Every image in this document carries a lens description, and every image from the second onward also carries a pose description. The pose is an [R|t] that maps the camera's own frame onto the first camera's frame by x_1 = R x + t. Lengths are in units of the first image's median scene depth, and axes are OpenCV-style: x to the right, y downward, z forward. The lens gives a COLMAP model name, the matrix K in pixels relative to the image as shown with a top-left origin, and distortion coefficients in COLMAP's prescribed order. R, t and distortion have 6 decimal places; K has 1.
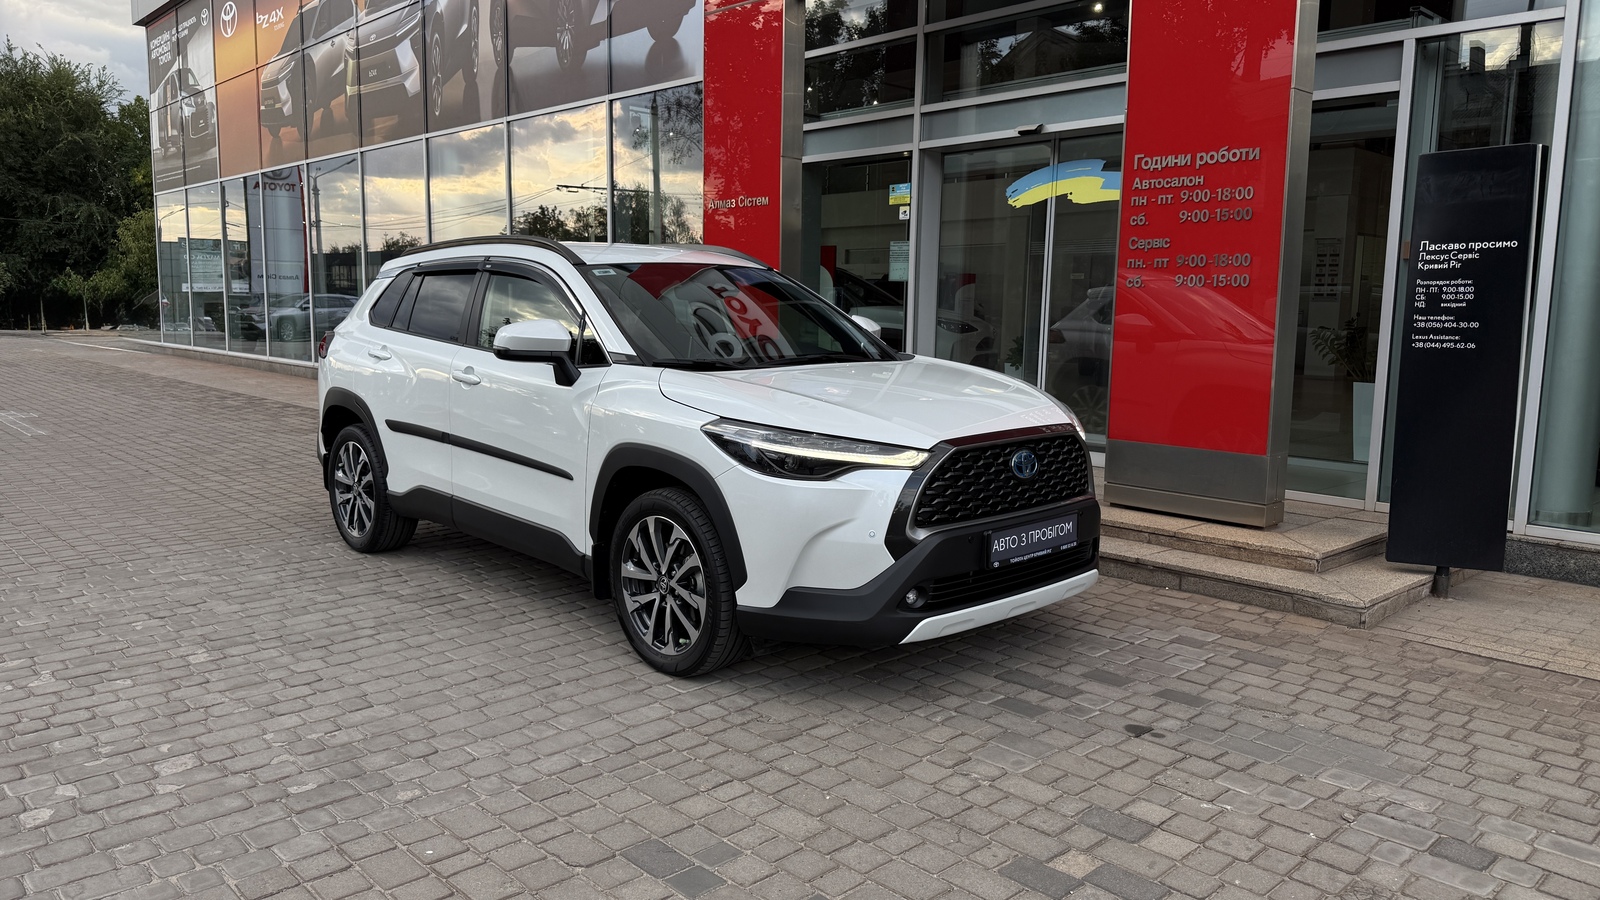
lens RADIAL K [[1108.5, 0, 799.6], [0, 1108.5, 459.5], [0, 0, 1]] dist [0.060501, -0.068851]
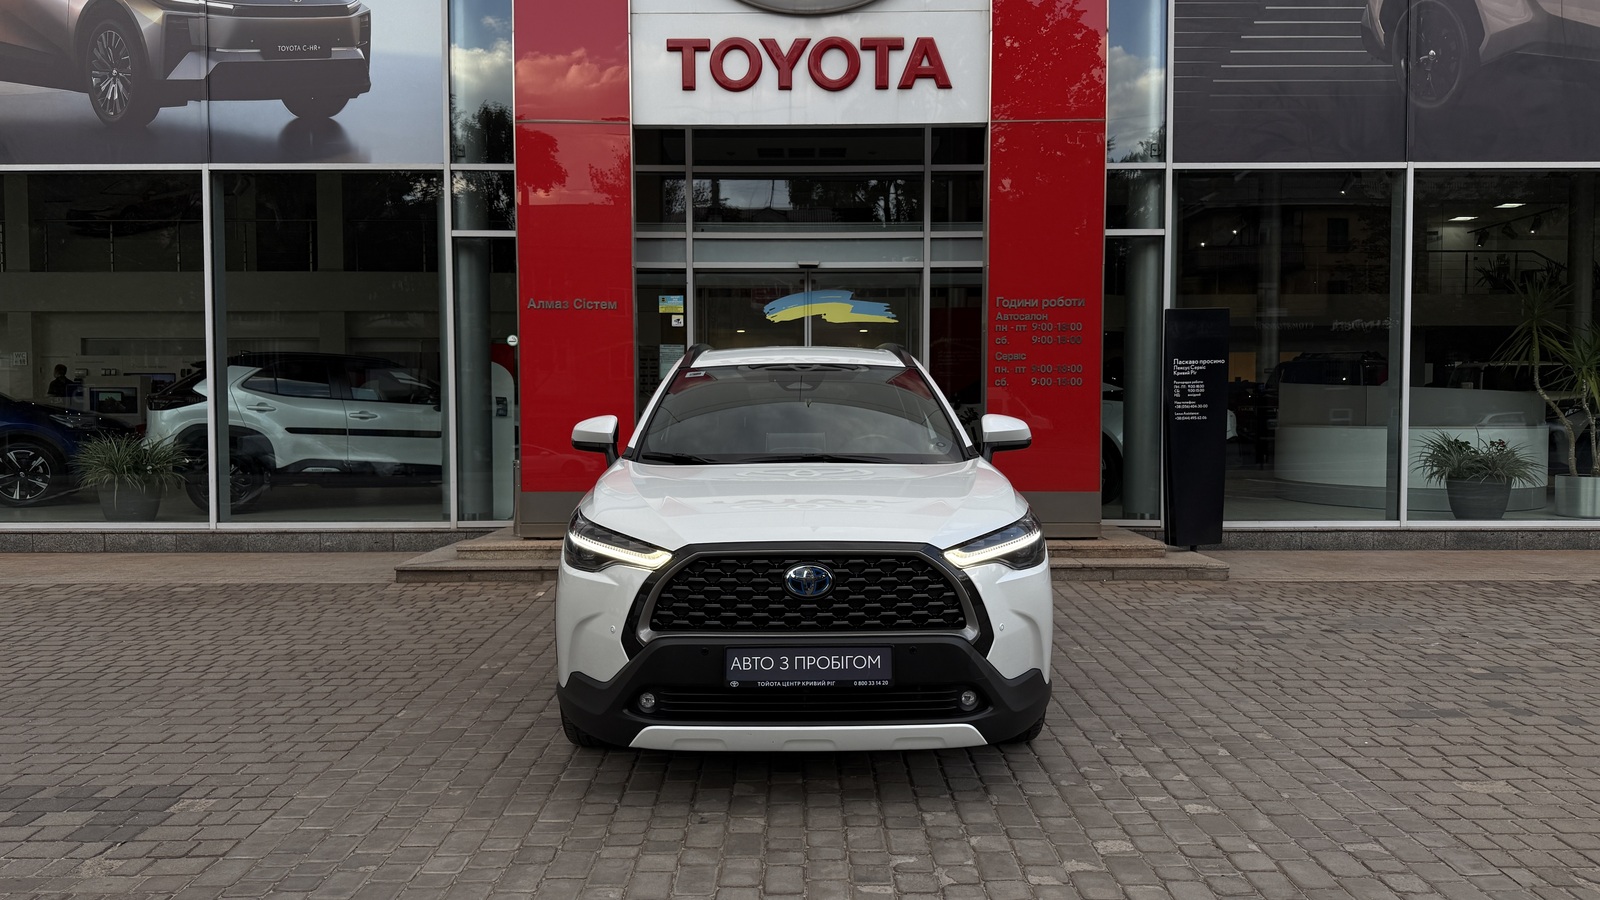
lens RADIAL K [[1108.5, 0, 804.7], [0, 1108.5, 454.2], [0, 0, 1]] dist [0.060501, -0.068851]
pose [[0.681137, -0.052089, 0.730301, -0.981829], [0.115956, 0.992552, -0.037356, -0.043513], [-0.722916, 0.110128, 0.682103, 0.217302]]
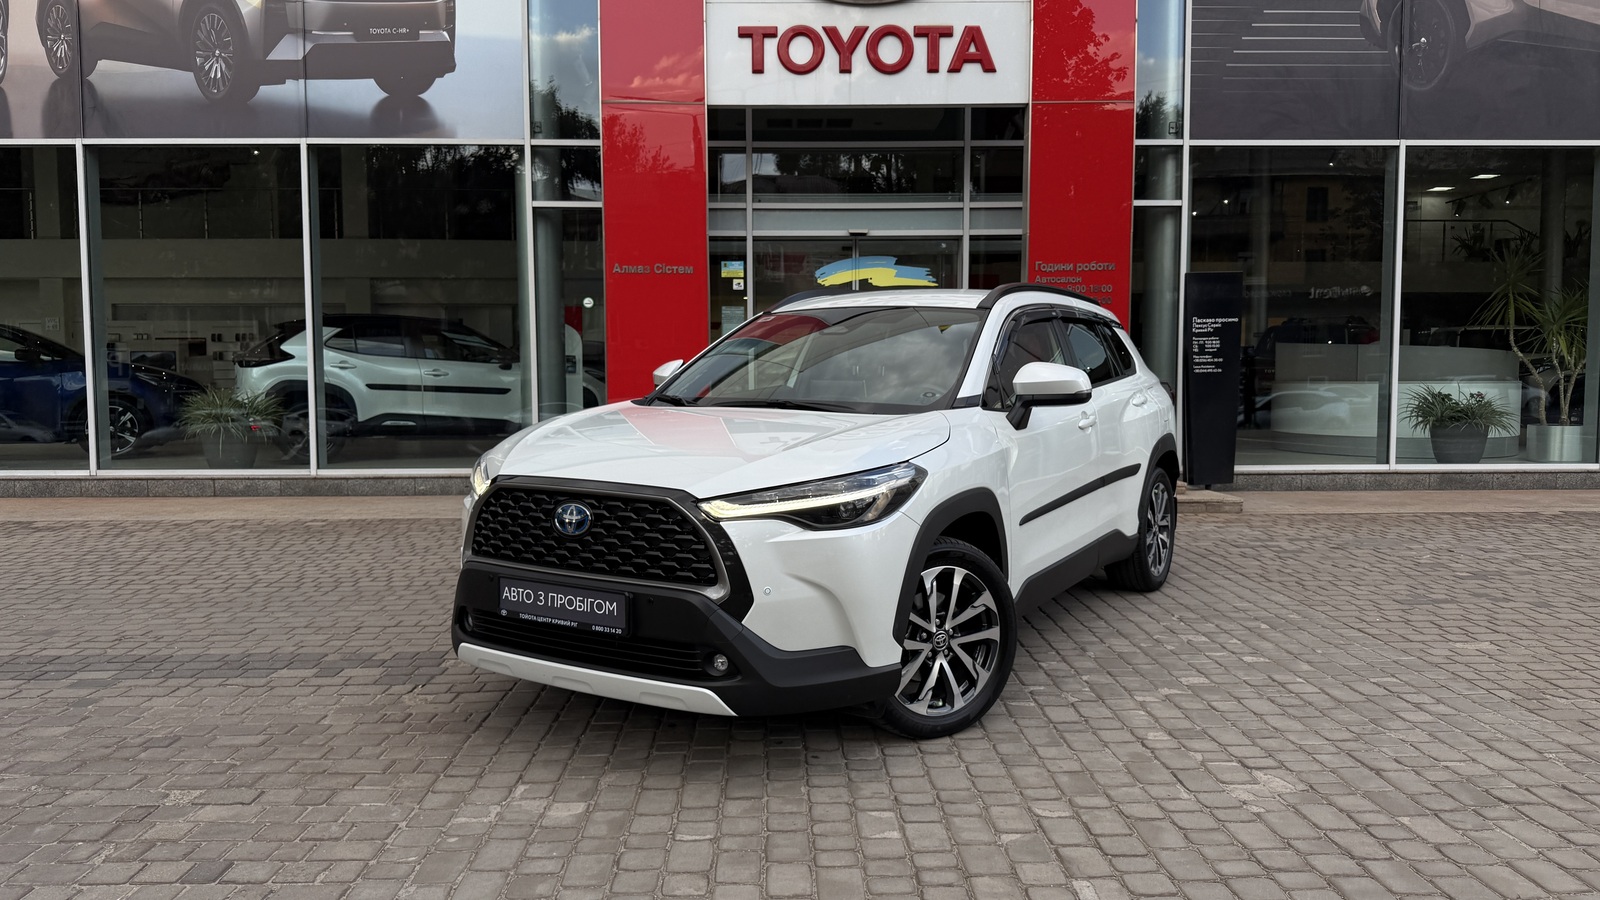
lens RADIAL K [[1108.5, 0, 807.8], [0, 1108.5, 452.9], [0, 0, 1]] dist [0.060501, -0.068851]
pose [[0.665170, -0.073183, 0.743097, -1.189192], [0.119178, 0.992833, -0.008903, -0.021019], [-0.737120, 0.094483, 0.669125, 0.191212]]
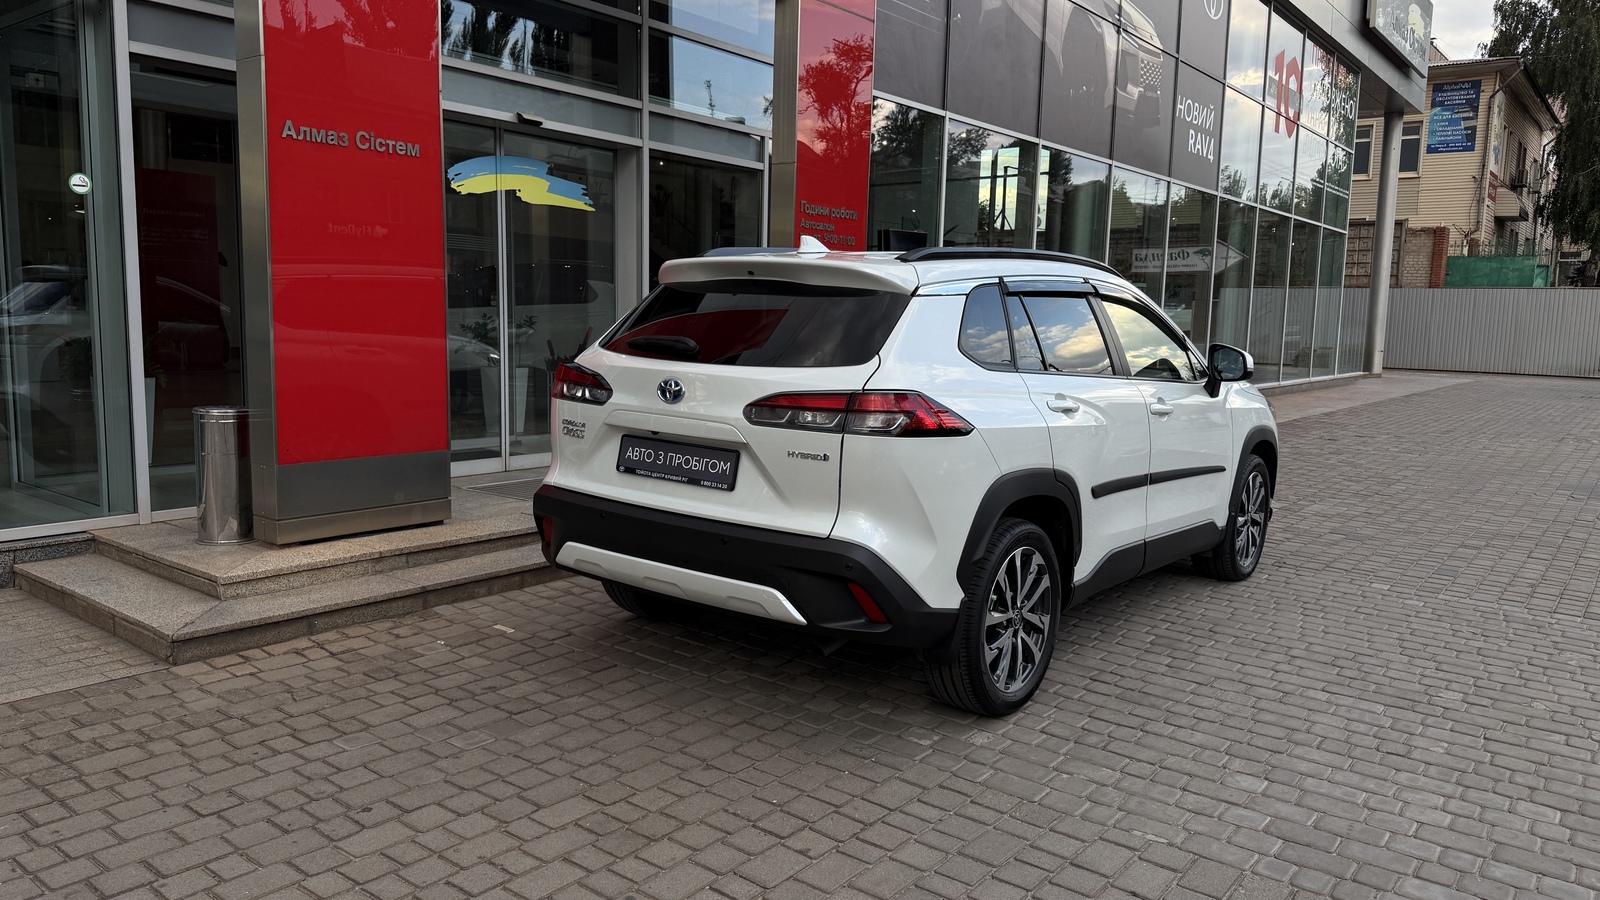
lens RADIAL K [[1108.5, 0, 802.3], [0, 1108.5, 451.0], [0, 0, 1]] dist [0.060501, -0.068851]
pose [[-0.152857, -0.143103, 0.977832, -1.047424], [0.111867, 0.980595, 0.160994, -0.198886], [-0.981896, 0.133997, -0.133882, 1.256034]]
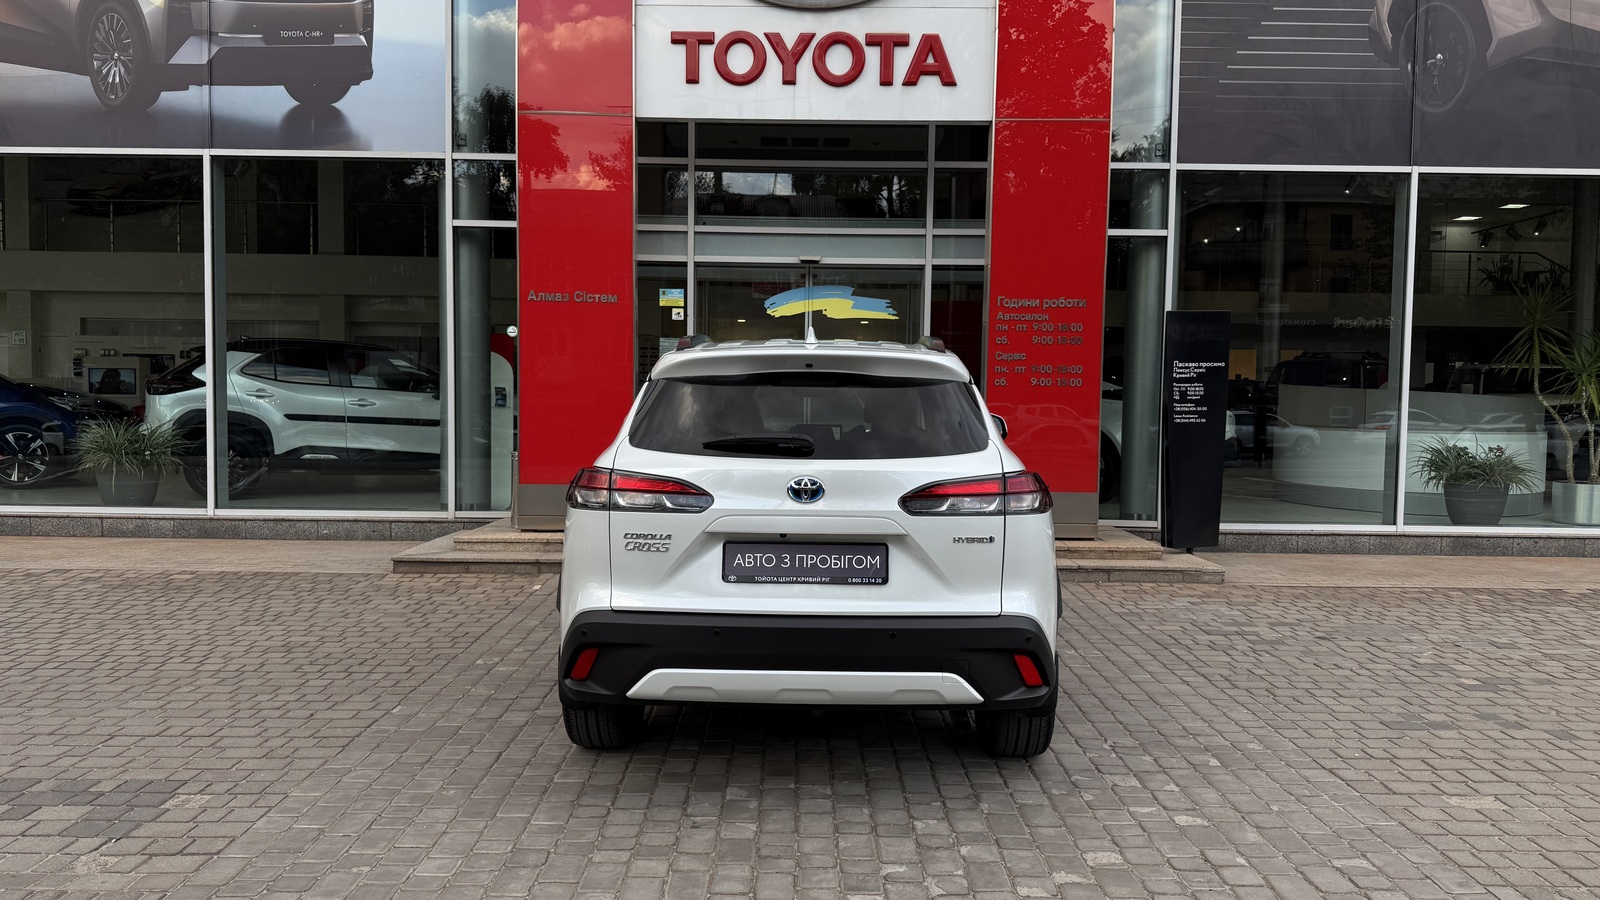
lens RADIAL K [[1108.5, 0, 804.0], [0, 1108.5, 457.5], [0, 0, 1]] dist [0.060501, -0.068851]
pose [[0.681648, -0.051334, 0.729877, -0.981123], [0.100386, 0.994664, -0.023796, -0.054738], [-0.724761, 0.089490, 0.683164, 0.215095]]
